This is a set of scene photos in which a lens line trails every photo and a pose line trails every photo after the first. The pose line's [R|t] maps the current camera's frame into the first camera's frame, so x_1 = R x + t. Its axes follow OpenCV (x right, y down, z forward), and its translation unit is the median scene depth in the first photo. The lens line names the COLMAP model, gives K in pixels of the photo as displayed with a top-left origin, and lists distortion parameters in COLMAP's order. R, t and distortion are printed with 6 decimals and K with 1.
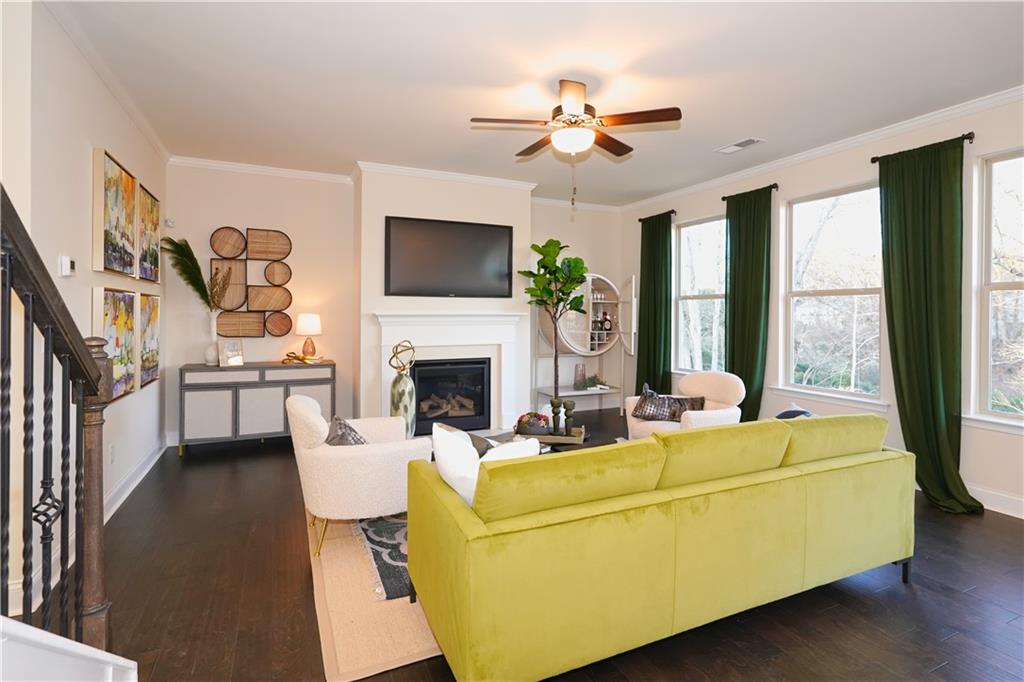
lens RADIAL K [[488.6, 0, 509.6], [0, 488.6, 319.5], [0, 0, 1]] dist [-0.004555, 0.000171]
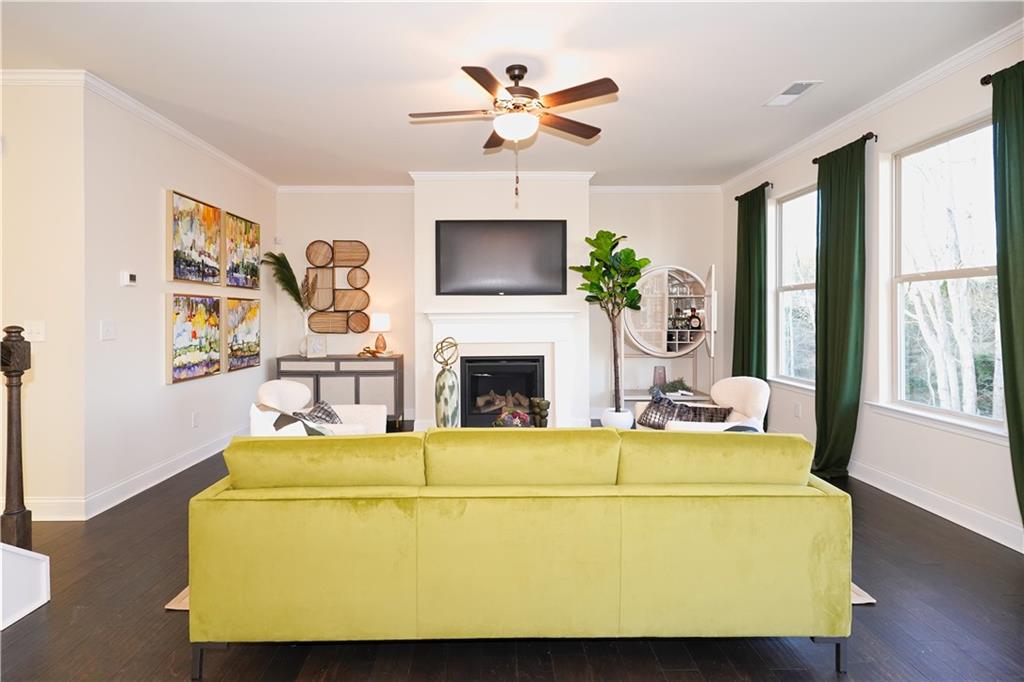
lens RADIAL K [[499.5, 0, 509.2], [0, 499.5, 322.9], [0, 0, 1]] dist [0.002252, -0.000033]
pose [[0.917740, -0.003345, -0.397169, 0.325322], [0.005341, 0.999978, 0.003920, 0.008689], [0.397147, -0.005719, 0.917737, 0.062364]]
